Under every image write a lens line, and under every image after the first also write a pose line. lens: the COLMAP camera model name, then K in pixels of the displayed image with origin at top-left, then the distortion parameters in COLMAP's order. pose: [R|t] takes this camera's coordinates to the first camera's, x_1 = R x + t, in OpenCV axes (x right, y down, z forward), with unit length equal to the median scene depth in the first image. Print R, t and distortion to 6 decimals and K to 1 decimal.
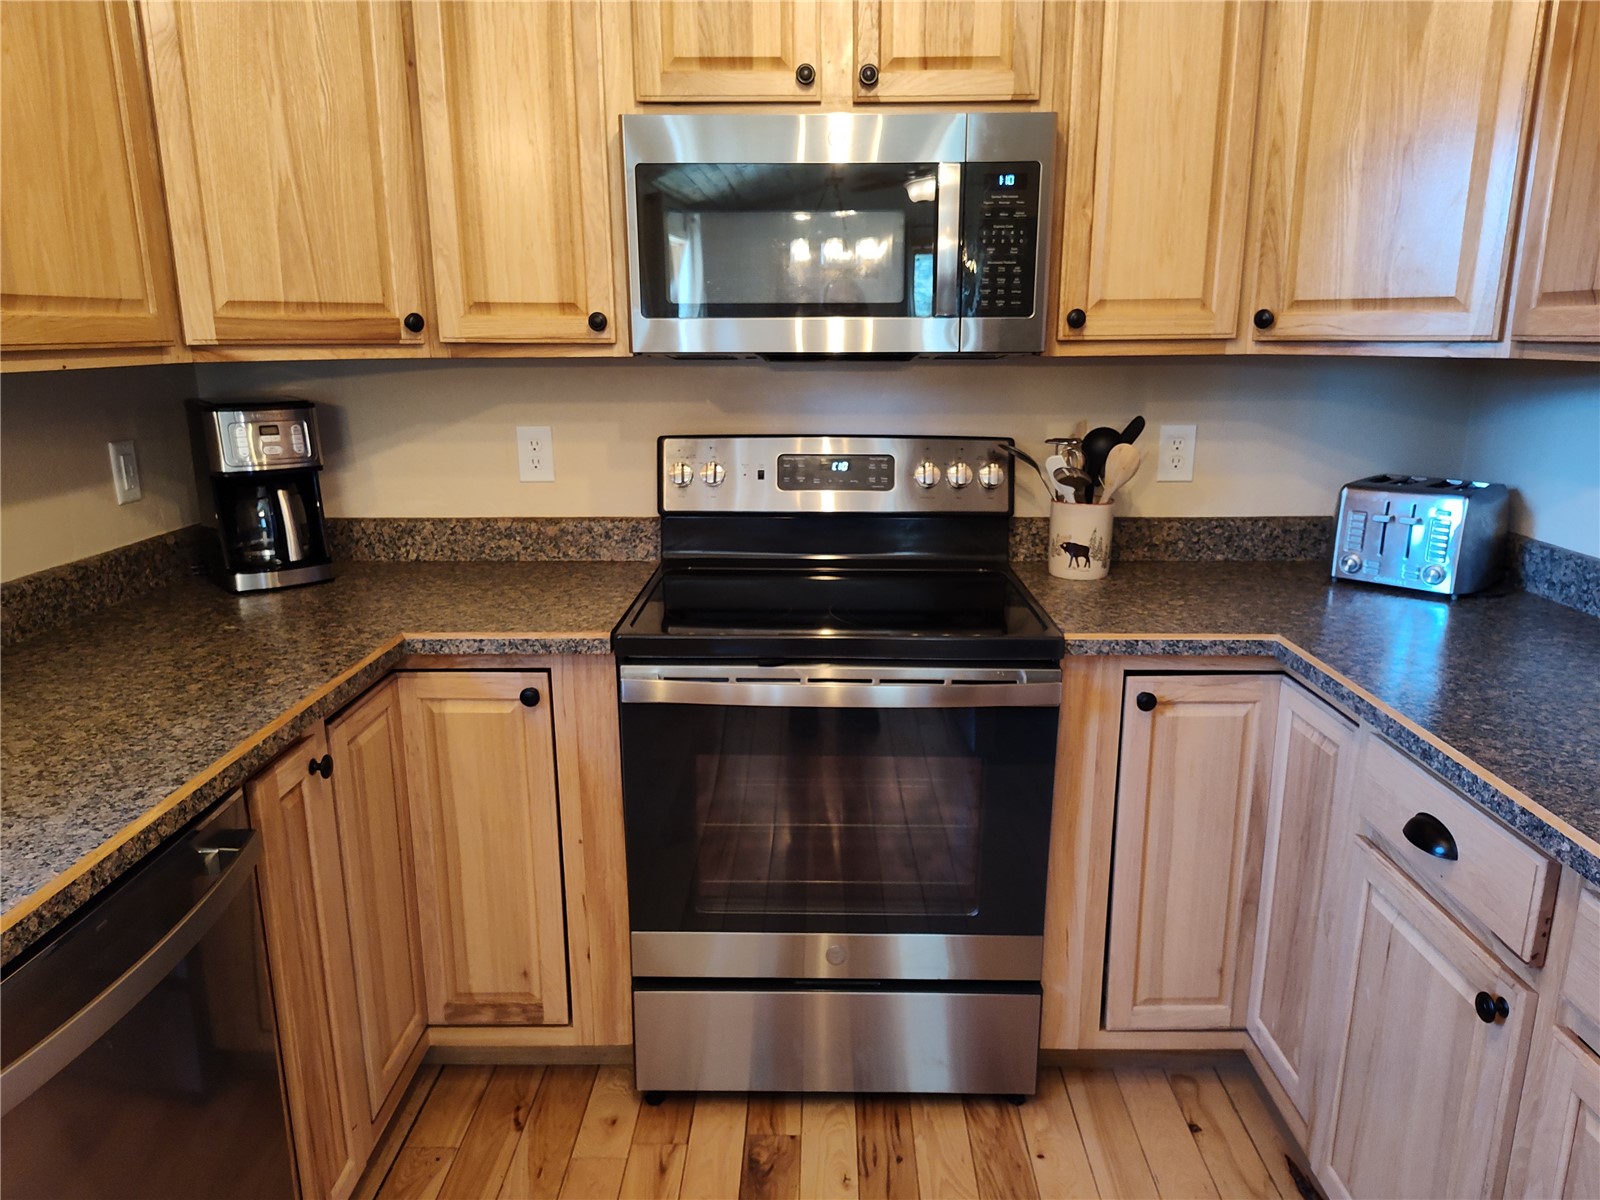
lens RADIAL K [[1103.2, 0, 816.7], [0, 1103.2, 607.3], [0, 0, 1]] dist [0.083582, -0.110920]
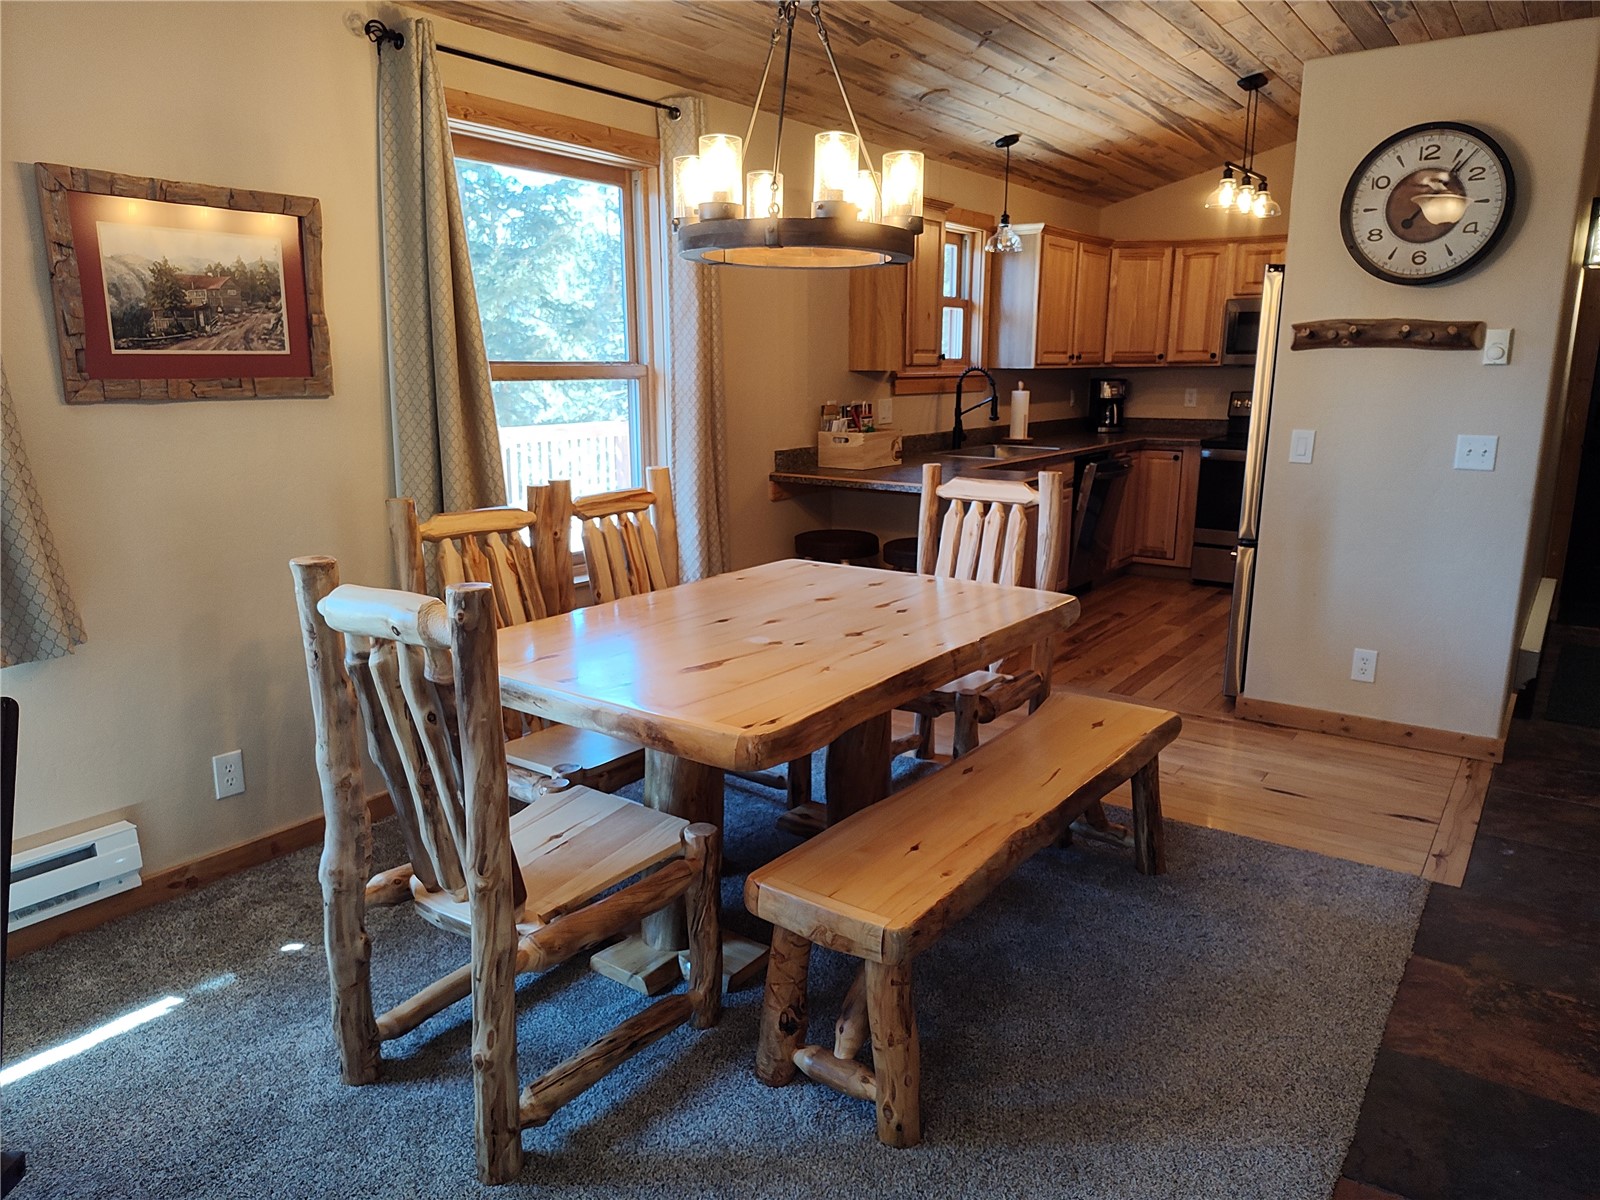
lens RADIAL K [[1084.3, 0, 814.9], [0, 1084.3, 612.4], [0, 0, 1]] dist [0.085900, -0.126837]
pose [[0.822490, 0.133631, -0.552858, 0.773611], [-0.142481, 0.989424, 0.027184, 0.615316], [0.550644, 0.056413, 0.832832, -2.470623]]
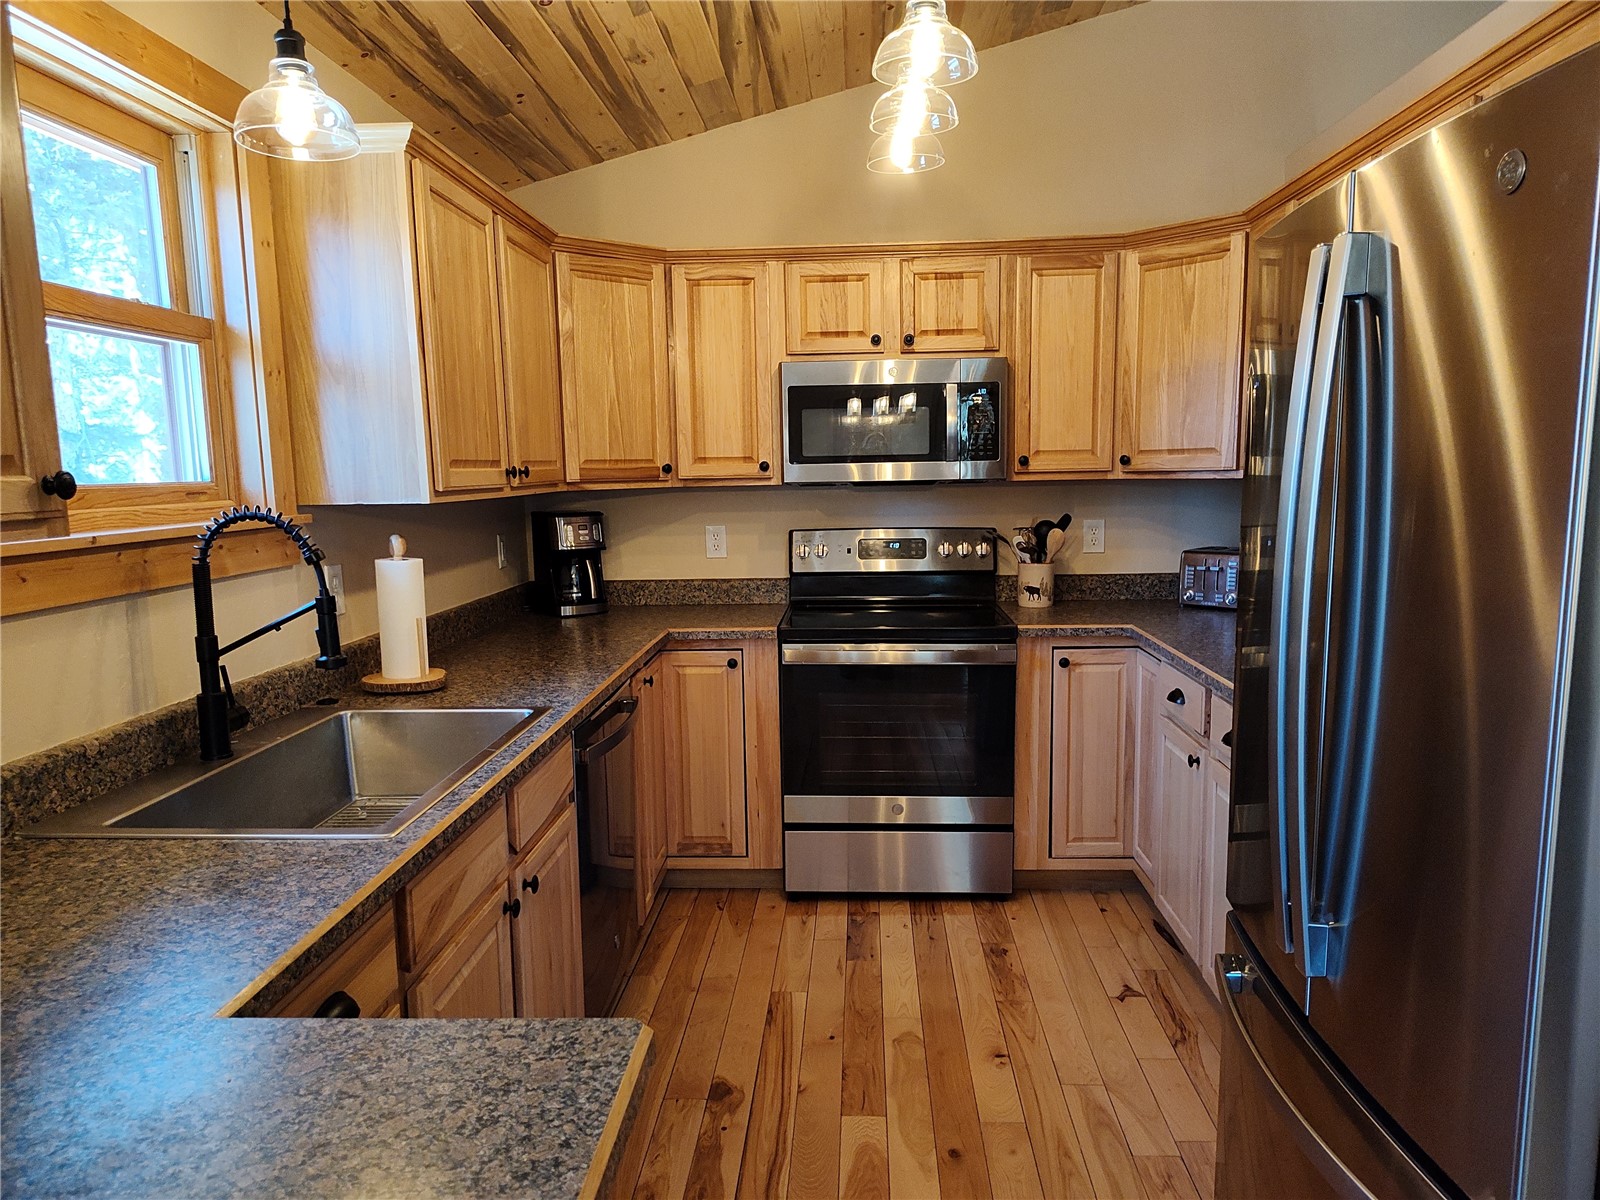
lens RADIAL K [[1084.3, 0, 814.9], [0, 1084.3, 612.4], [0, 0, 1]] dist [0.085900, -0.126837]
pose [[0.999181, -0.009208, -0.039414, -0.042699], [0.004872, 0.994058, -0.108746, 0.181741], [0.040181, 0.108465, 0.993288, -0.766381]]
